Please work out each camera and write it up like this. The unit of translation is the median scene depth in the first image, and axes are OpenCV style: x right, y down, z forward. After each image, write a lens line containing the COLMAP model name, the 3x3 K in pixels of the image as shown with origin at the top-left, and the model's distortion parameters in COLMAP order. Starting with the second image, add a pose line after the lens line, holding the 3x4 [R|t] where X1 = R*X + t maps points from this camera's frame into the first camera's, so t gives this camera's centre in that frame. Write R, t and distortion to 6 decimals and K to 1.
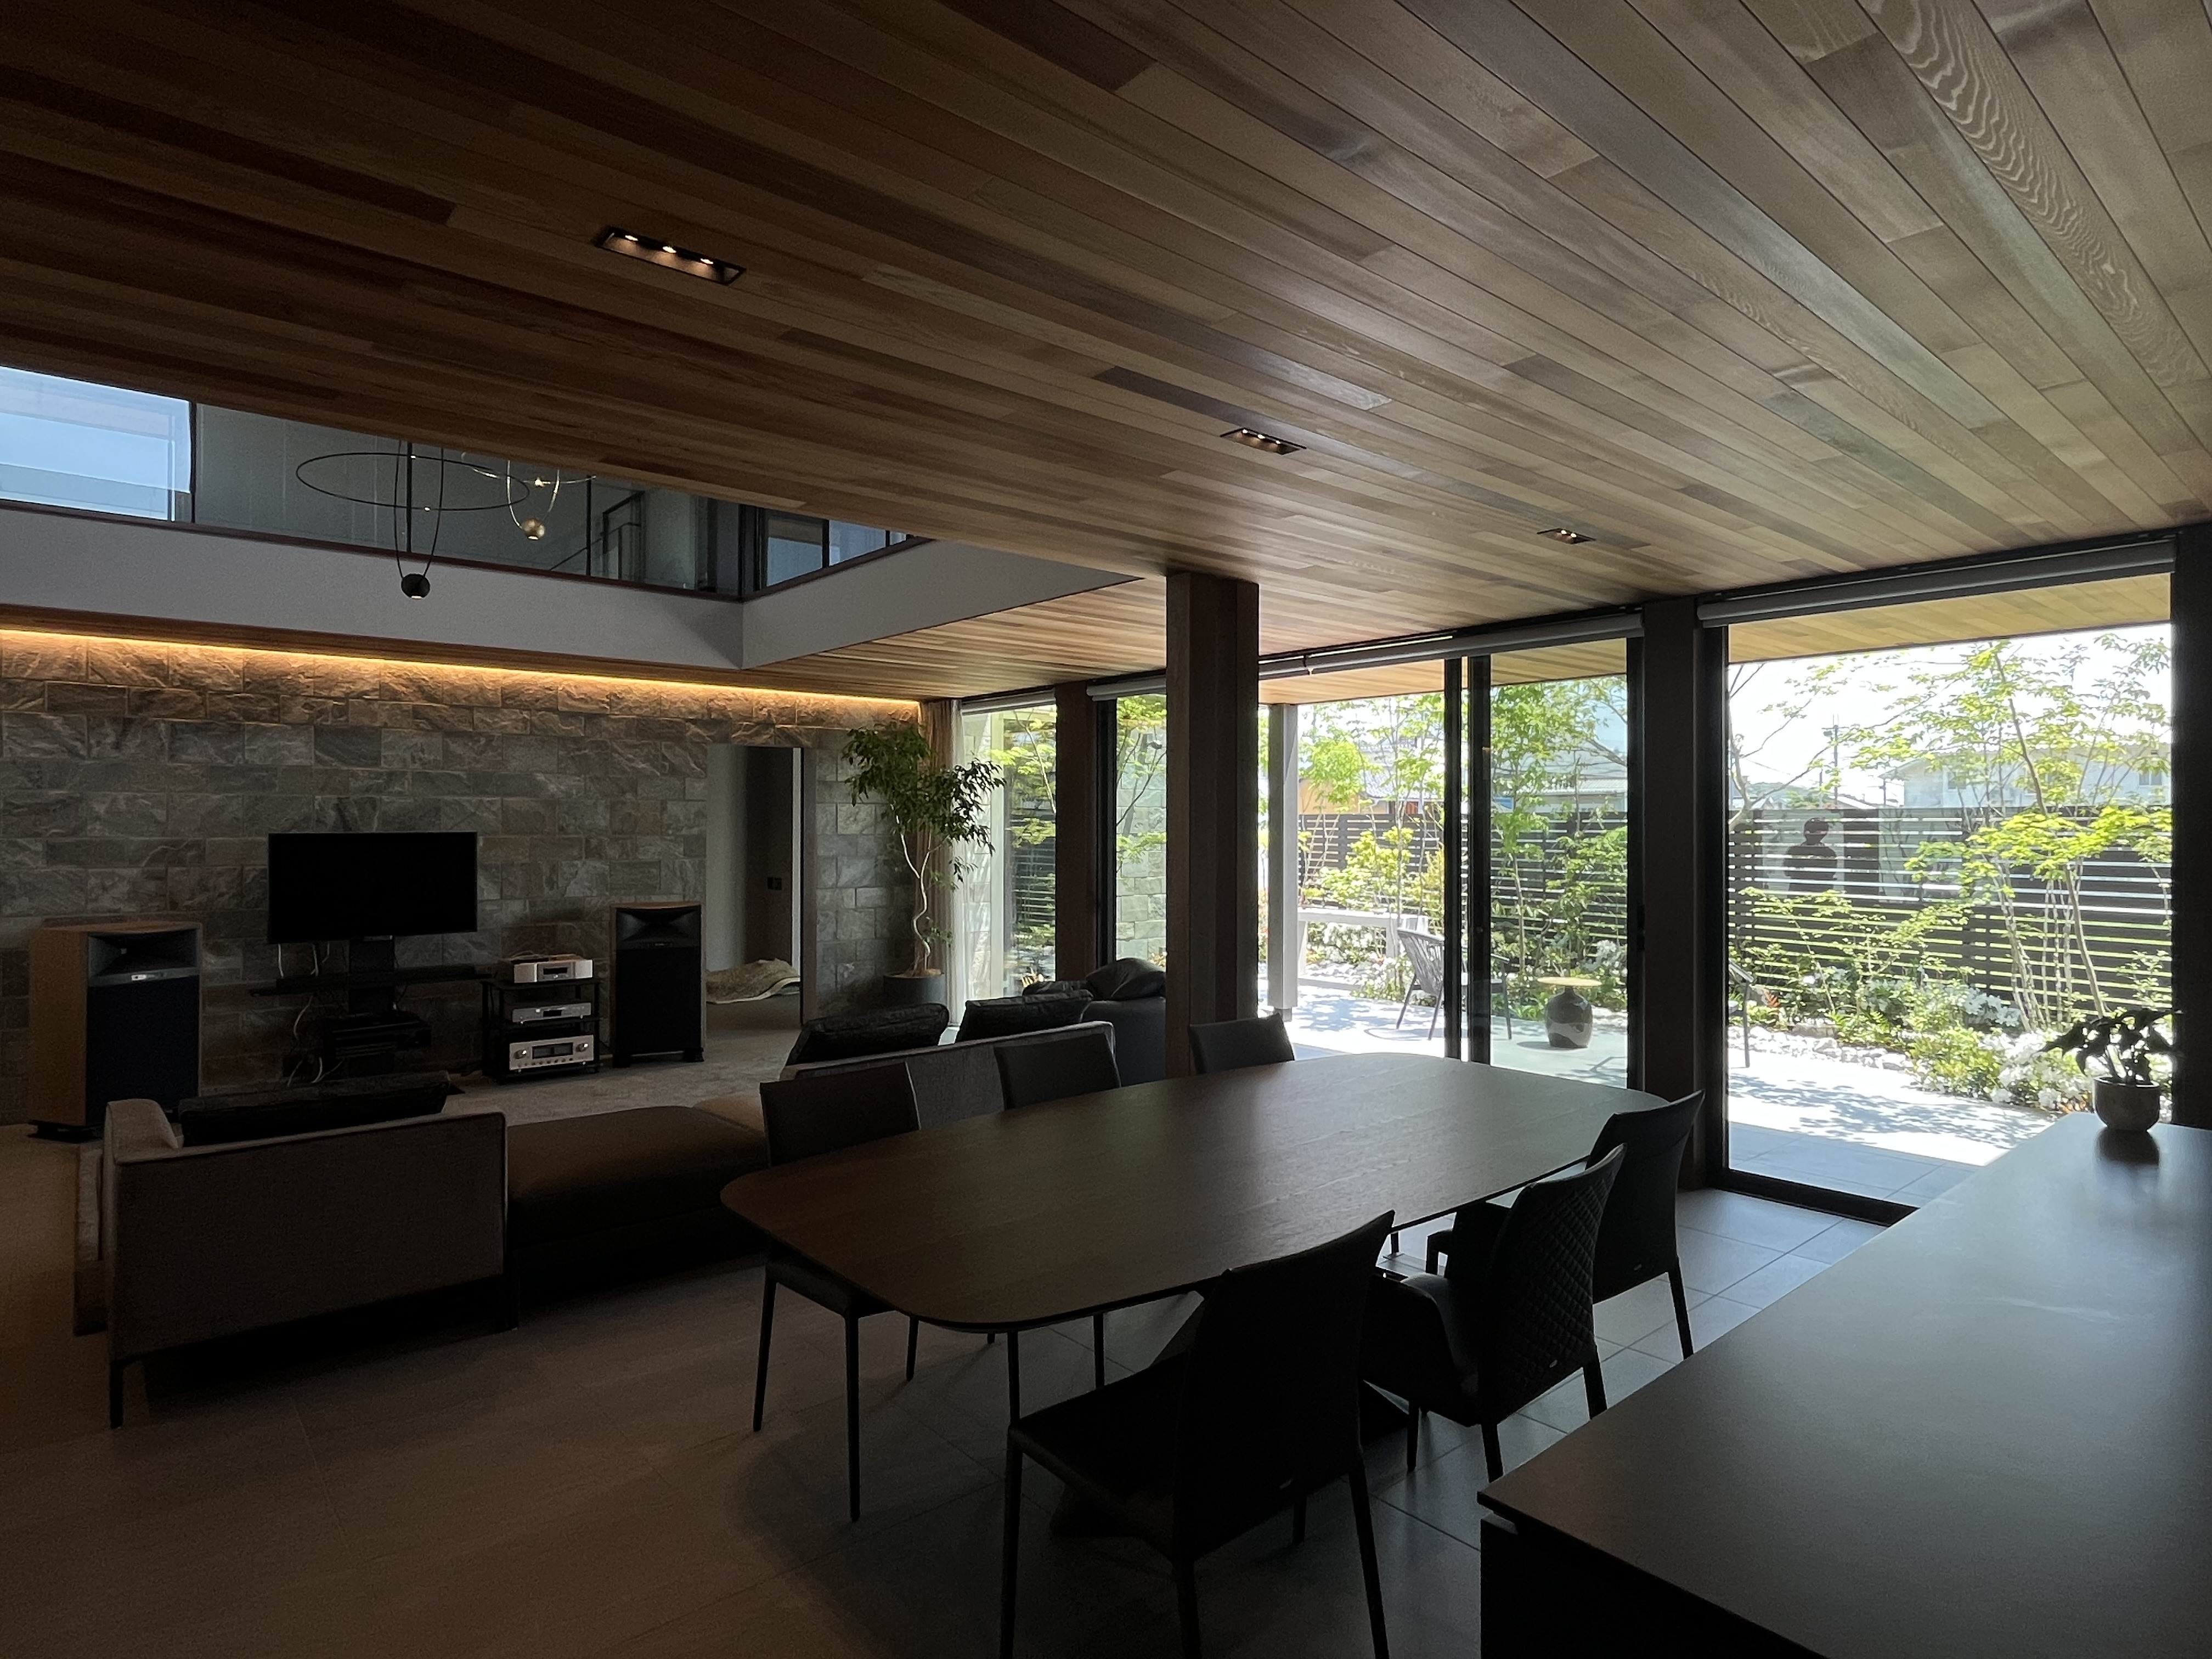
lens RADIAL K [[1196.6, 0, 1106.0], [0, 1196.6, 829.5], [0, 0, 1]] dist [-0.000099, -0.000046]
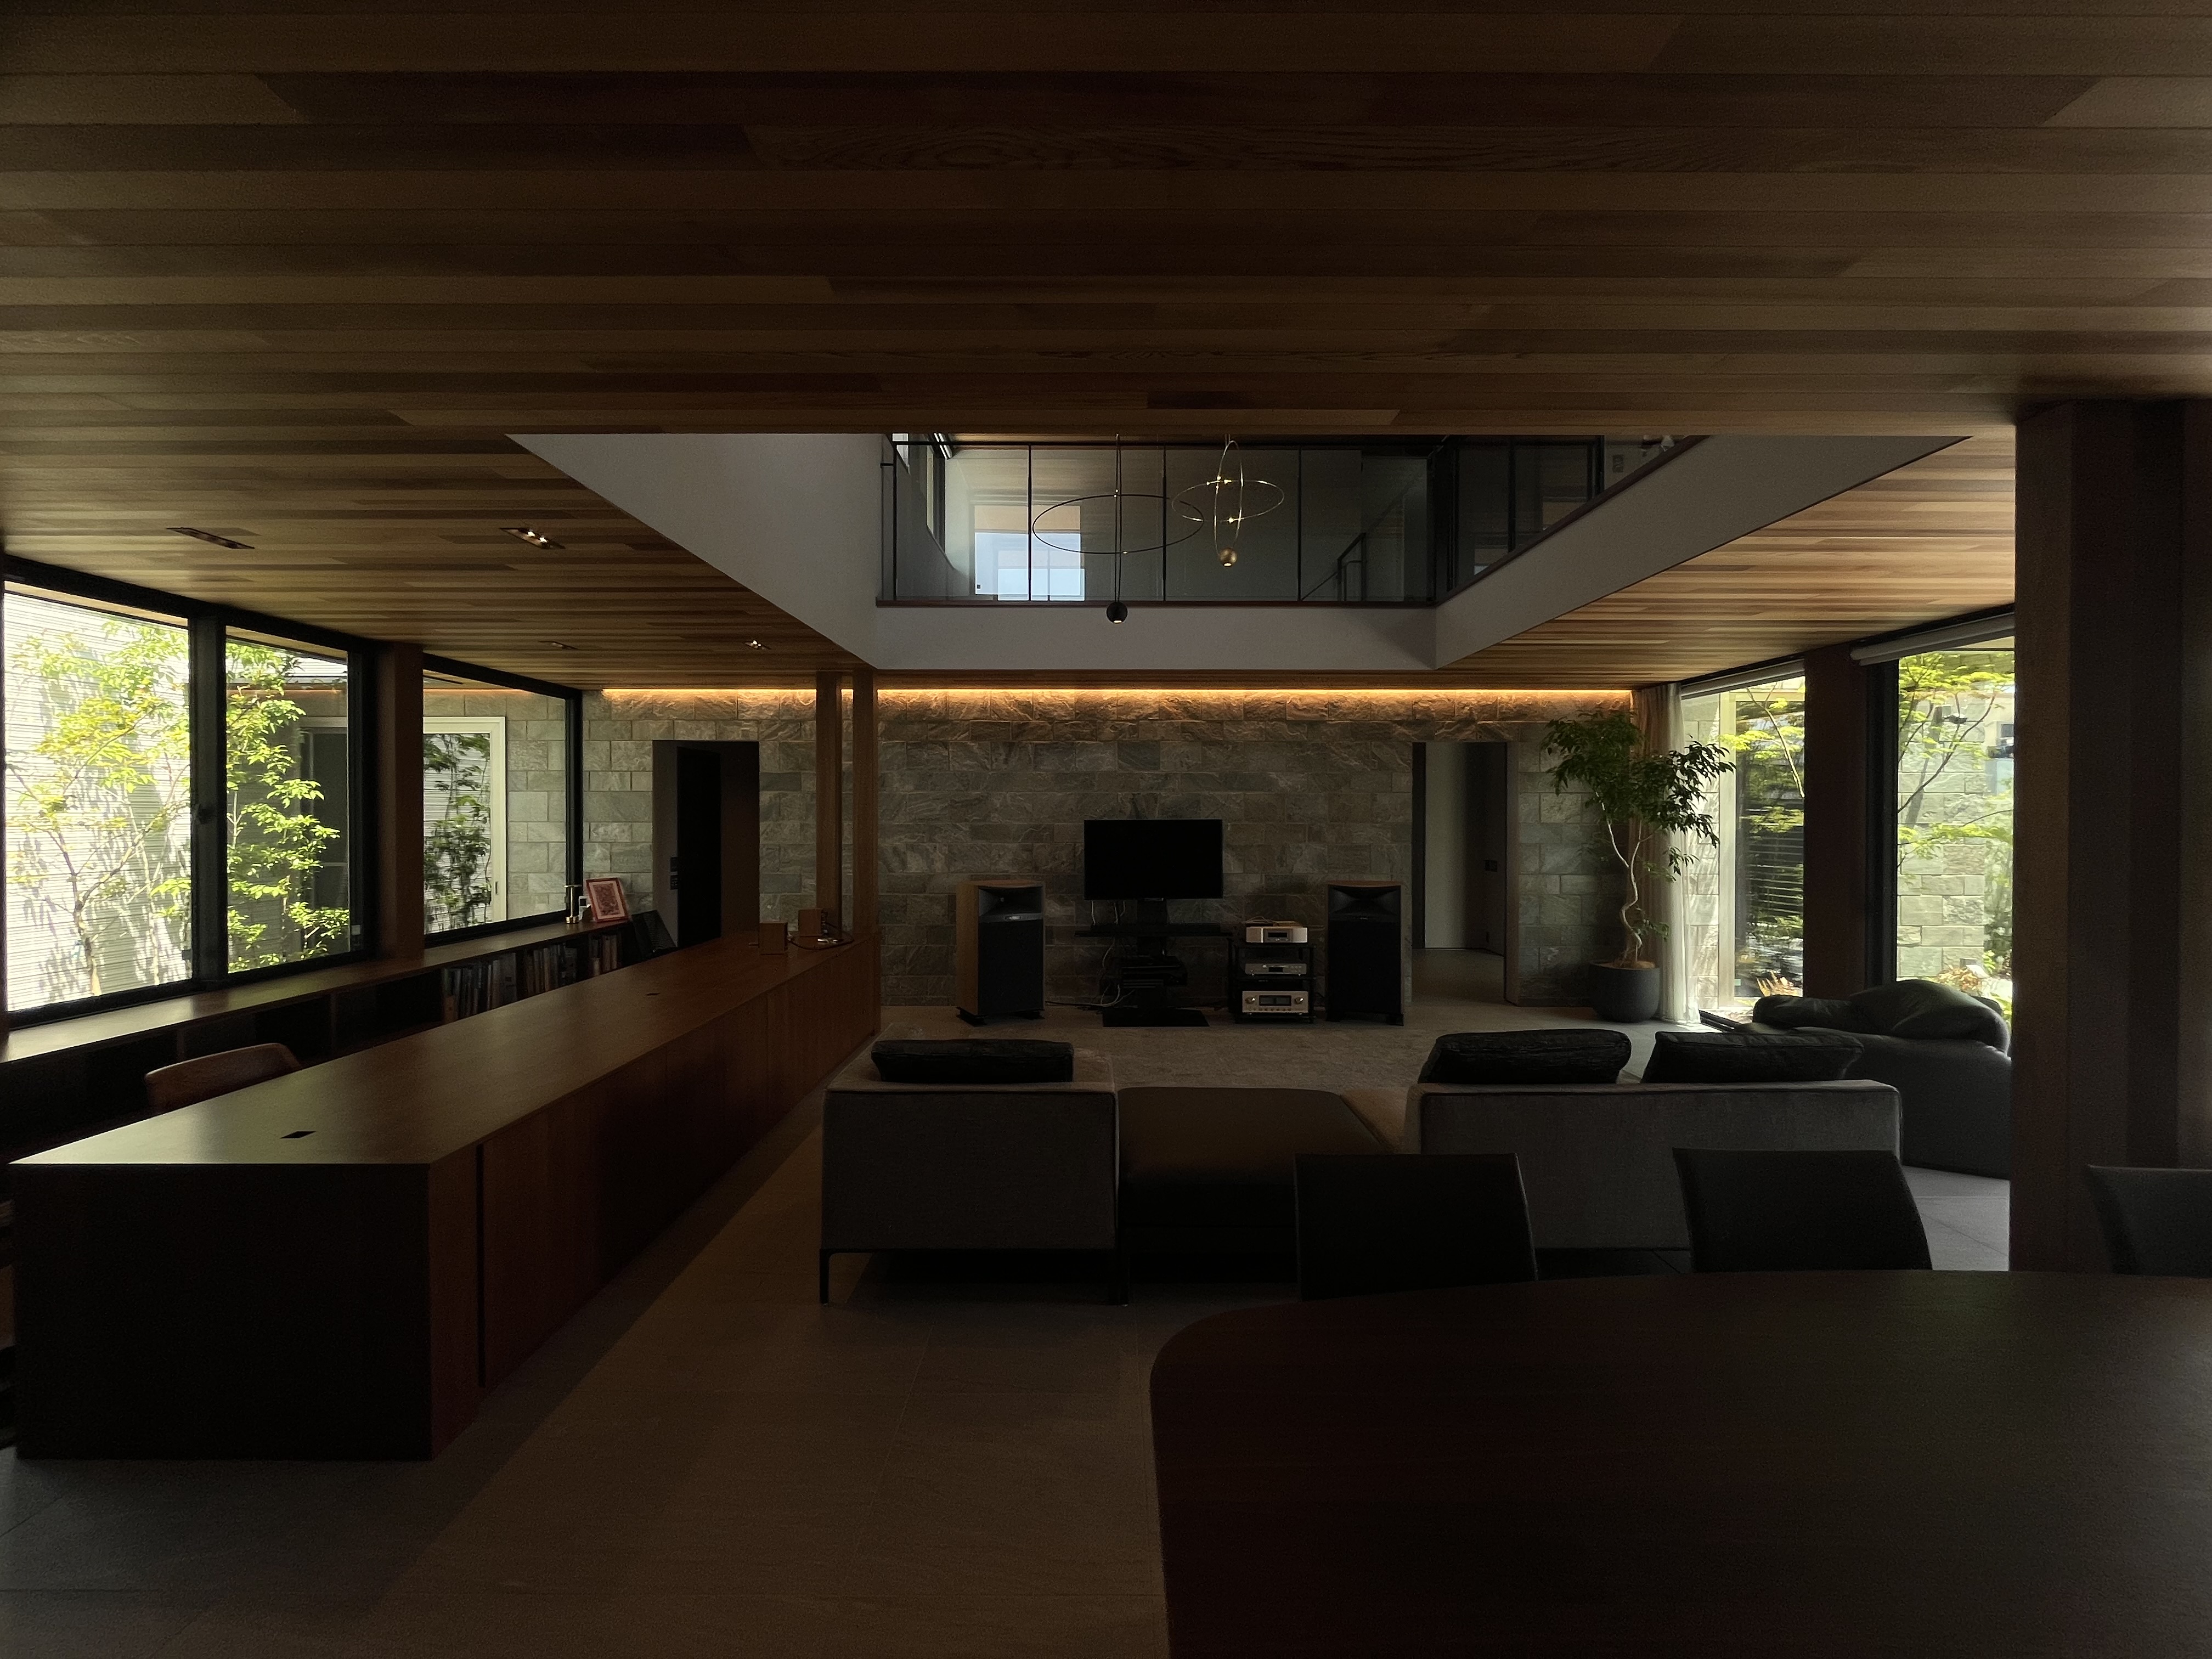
lens RADIAL K [[894.5, 0, 1104.7], [0, 894.5, 815.6], [0, 0, 1]] dist [-0.000186, 0.000193]
pose [[0.758405, 0.000178, -0.651784, -0.004298], [-0.002029, 0.999996, -0.002088, 0.000189], [0.651781, 0.002906, 0.758402, 0.189928]]
